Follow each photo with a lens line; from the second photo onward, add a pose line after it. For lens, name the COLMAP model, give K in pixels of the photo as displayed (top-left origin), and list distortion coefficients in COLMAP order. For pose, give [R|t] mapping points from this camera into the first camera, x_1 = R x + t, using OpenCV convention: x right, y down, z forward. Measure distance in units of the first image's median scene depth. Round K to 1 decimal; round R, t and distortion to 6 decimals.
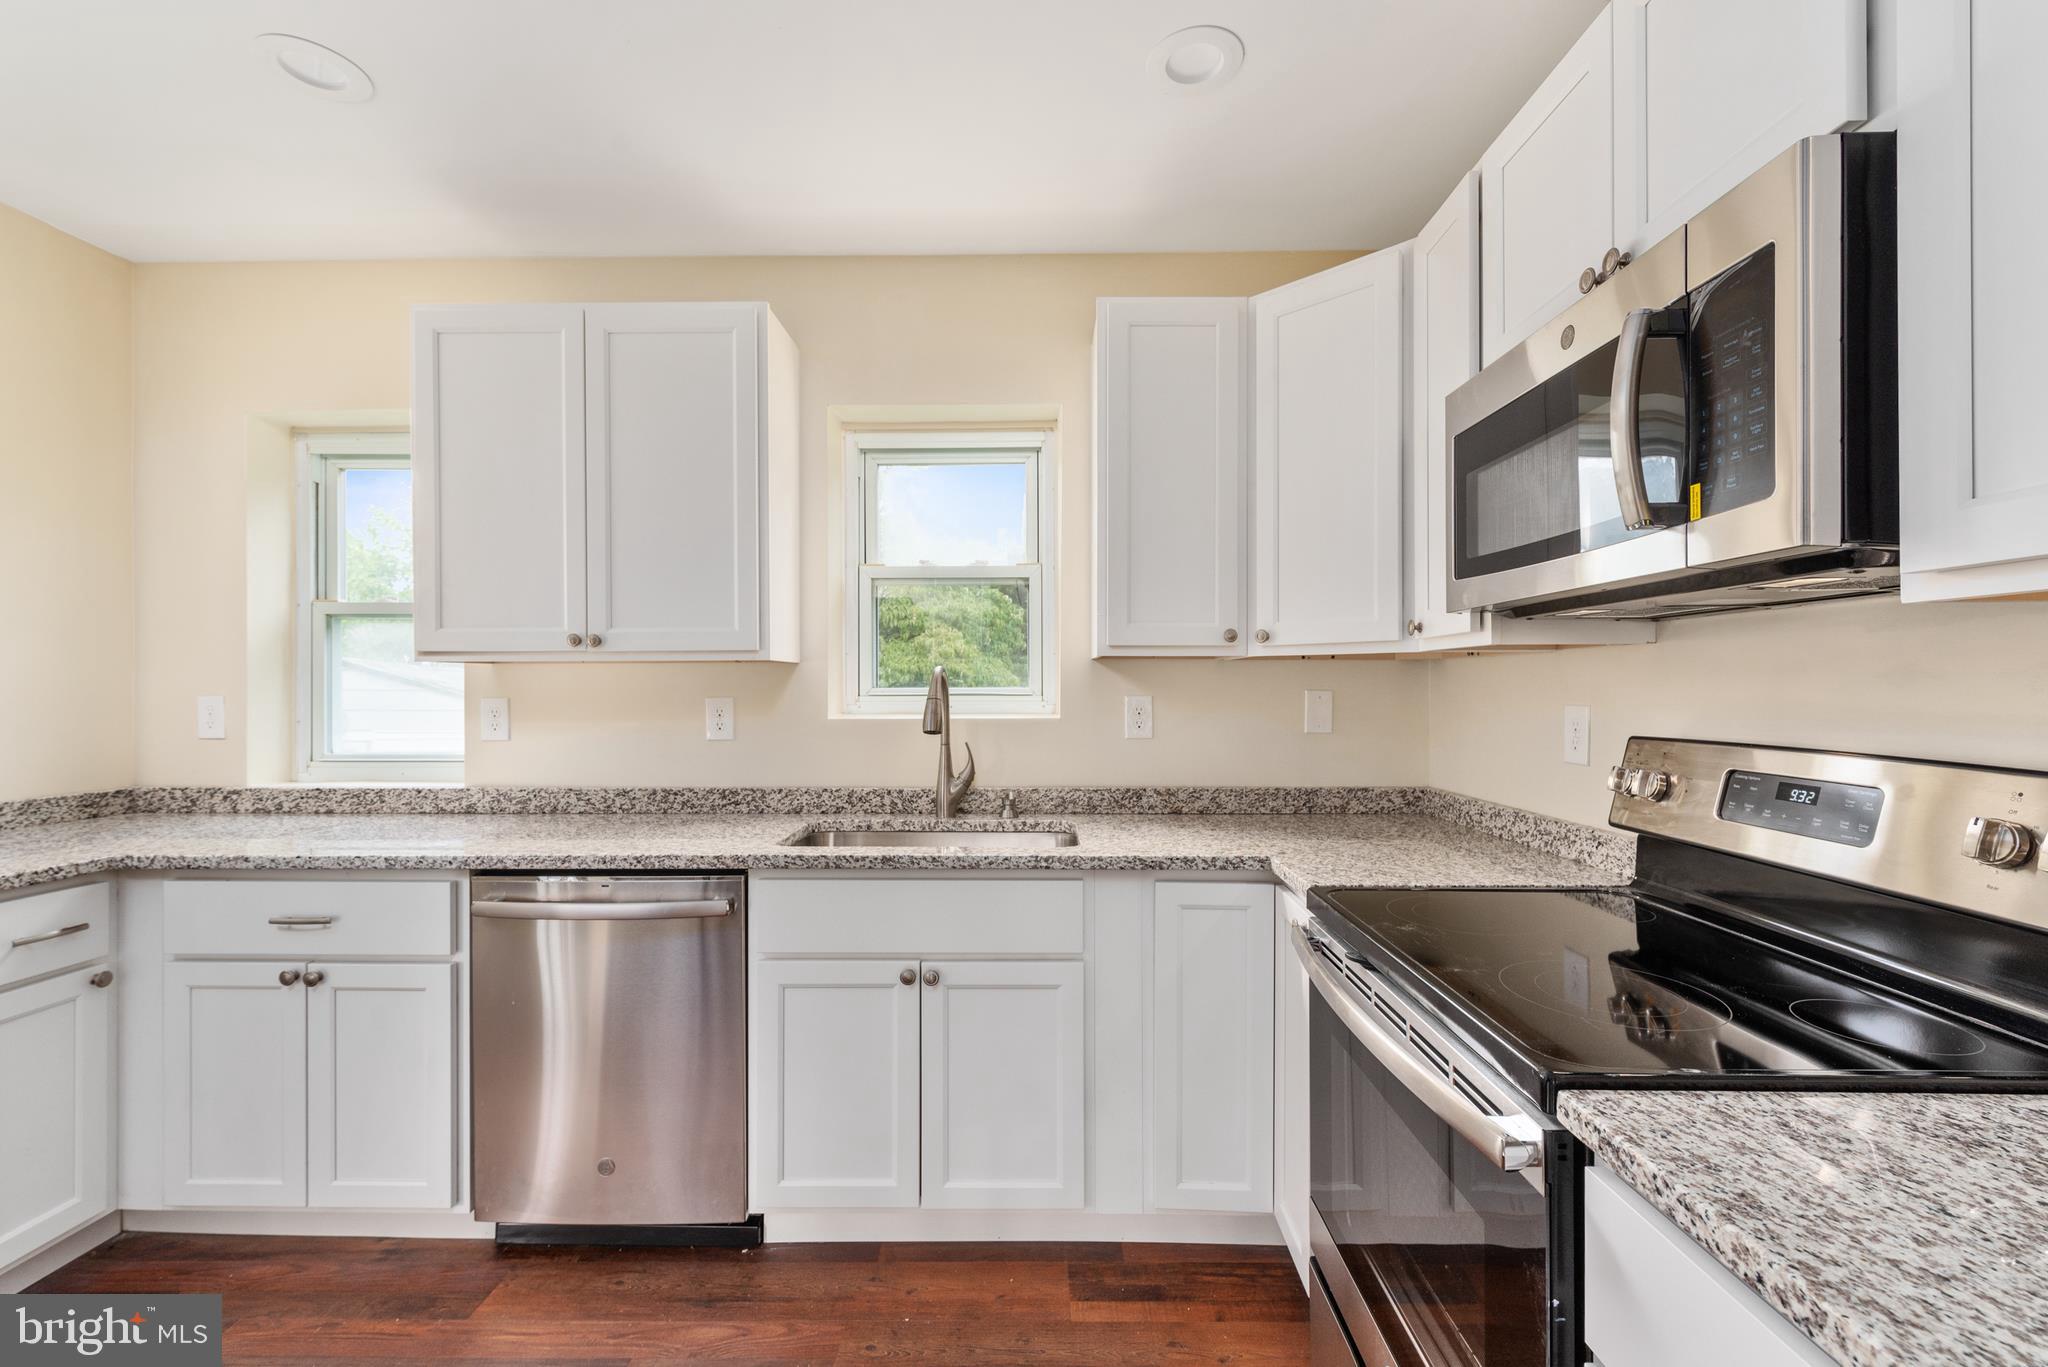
lens RADIAL K [[860.6, 0, 1024.0], [0, 860.6, 683.5], [0, 0, 1]] dist [0.004478, 0.000063]
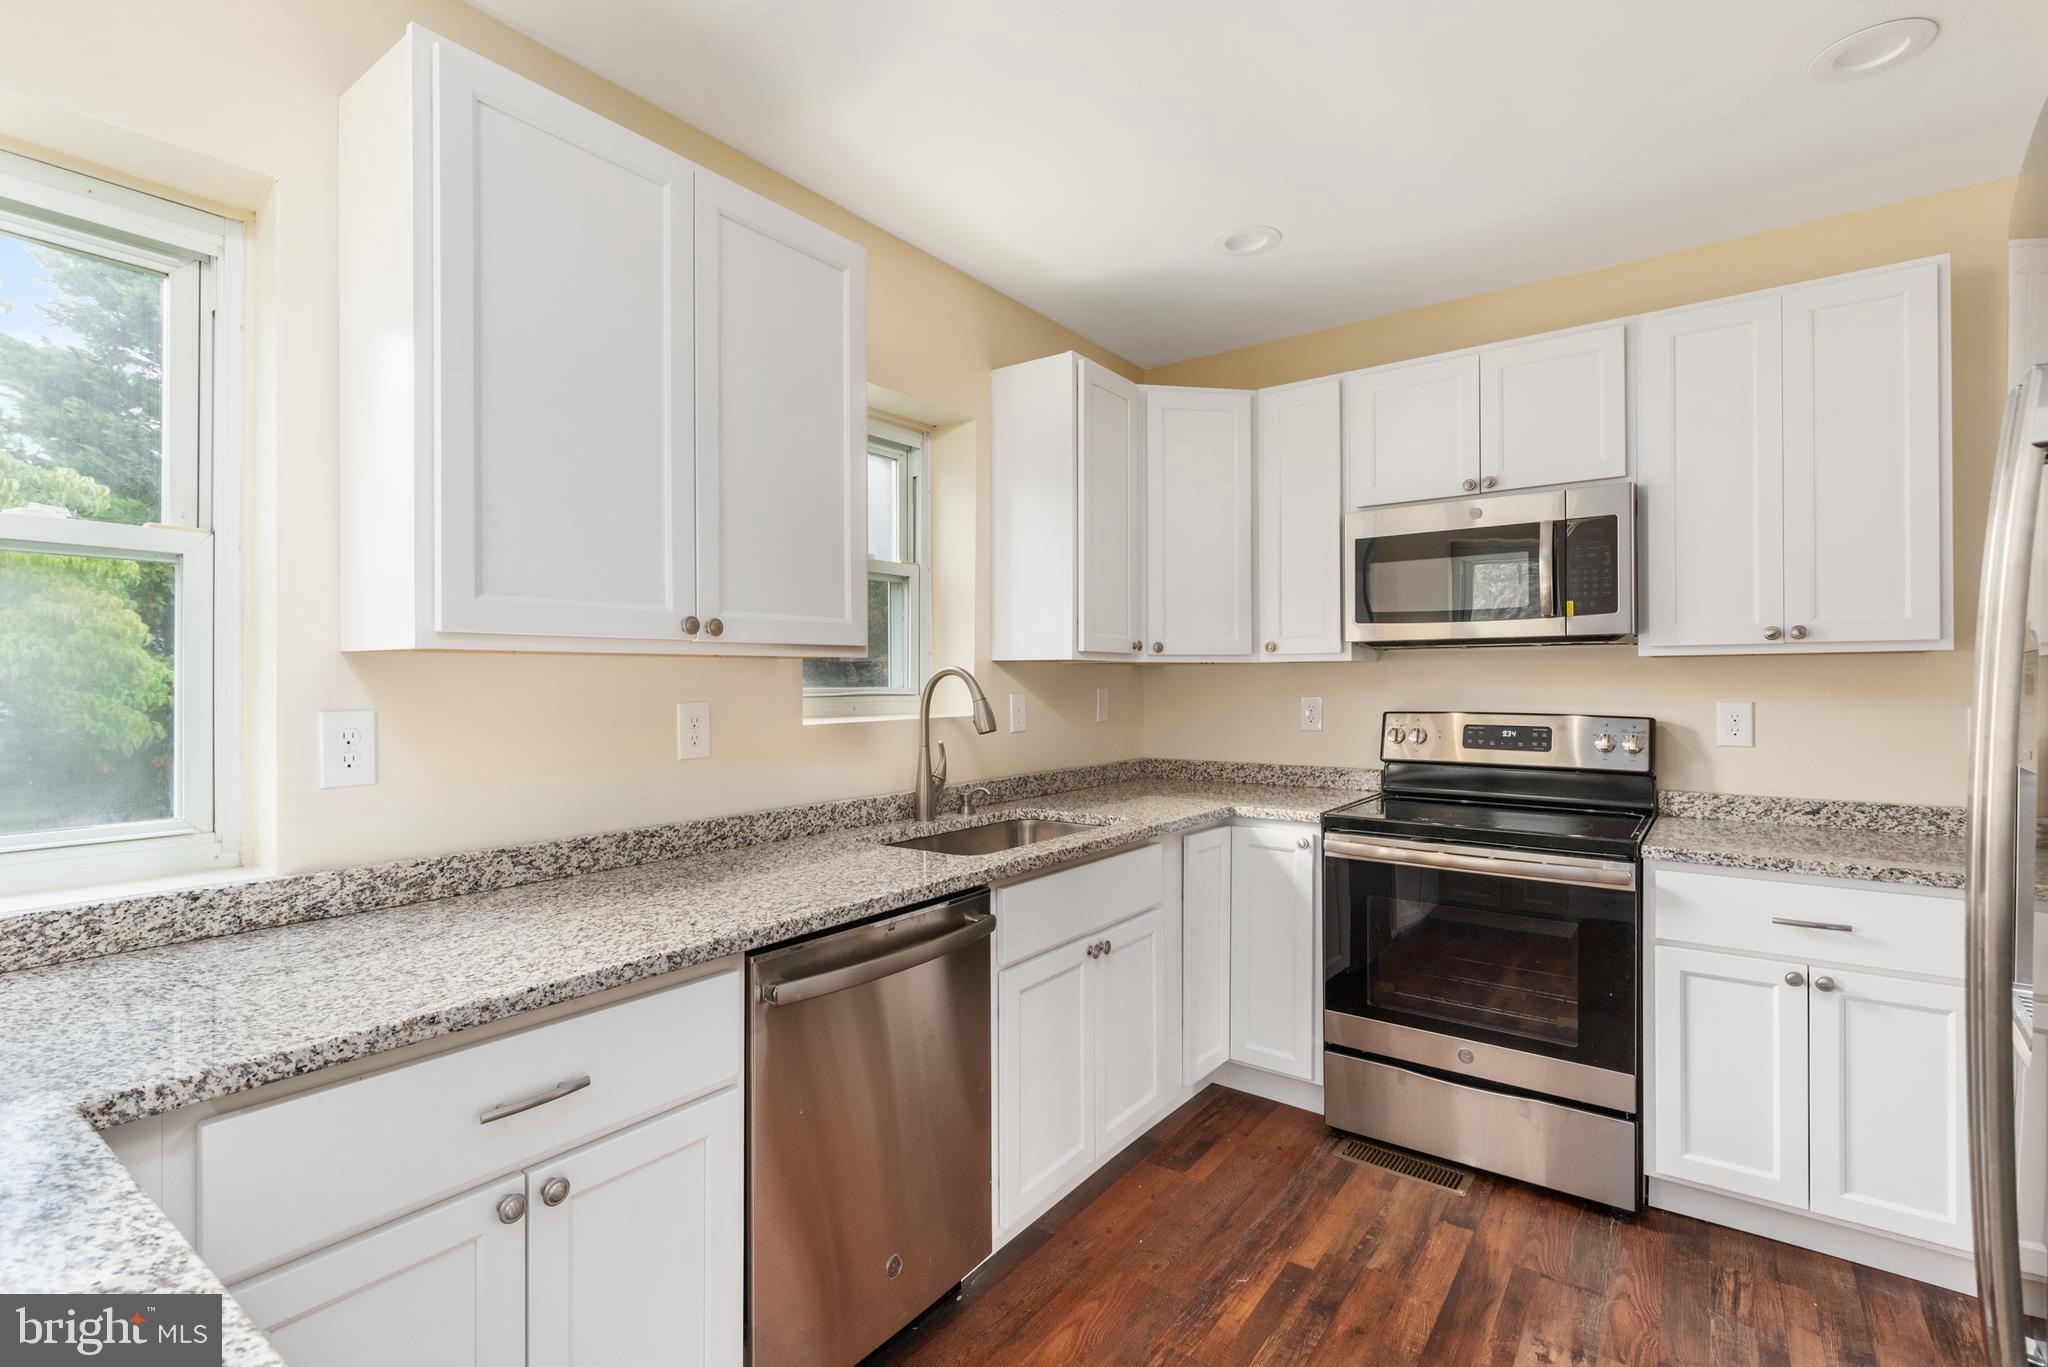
lens RADIAL K [[957.0, 0, 1024.0], [0, 957.0, 683.5], [0, 0, 1]] dist [0.003227, -0.000376]
pose [[0.580441, -0.002845, 0.814298, -0.889387], [-0.001897, 0.999986, 0.004847, -0.005231], [-0.814300, -0.004358, 0.580427, 0.275560]]
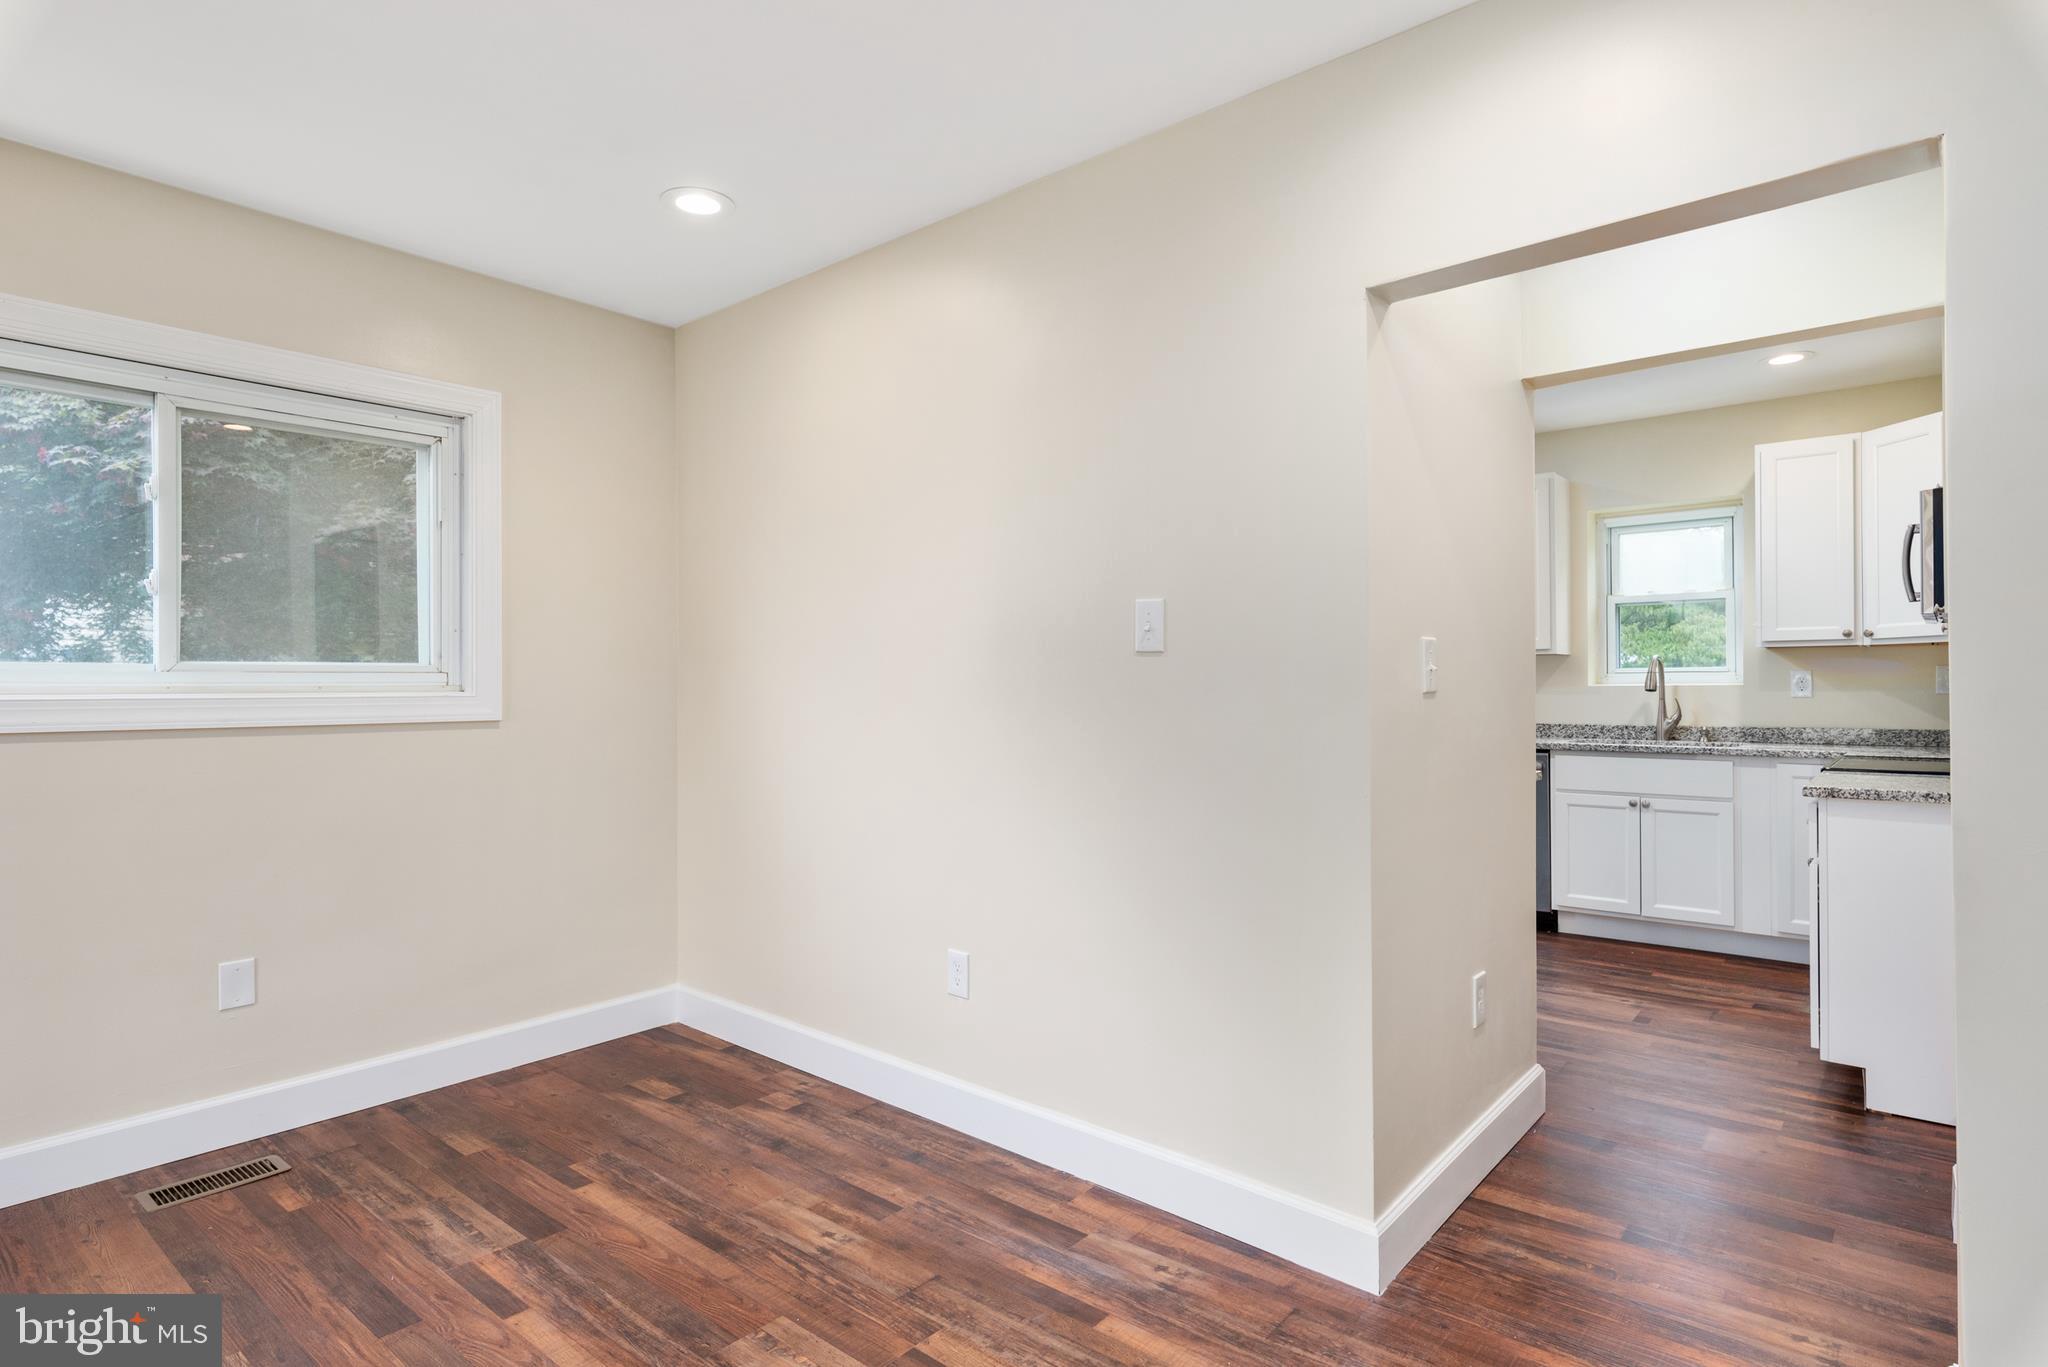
lens RADIAL K [[1089.6, 0, 1024.0], [0, 1089.6, 683.5], [0, 0, 1]] dist [0.000557, 0.000217]
pose [[0.772873, -0.004856, -0.634542, 0.306666], [0.007020, 0.999975, 0.000897, 0.026258], [0.634522, -0.005147, 0.772888, -1.509606]]
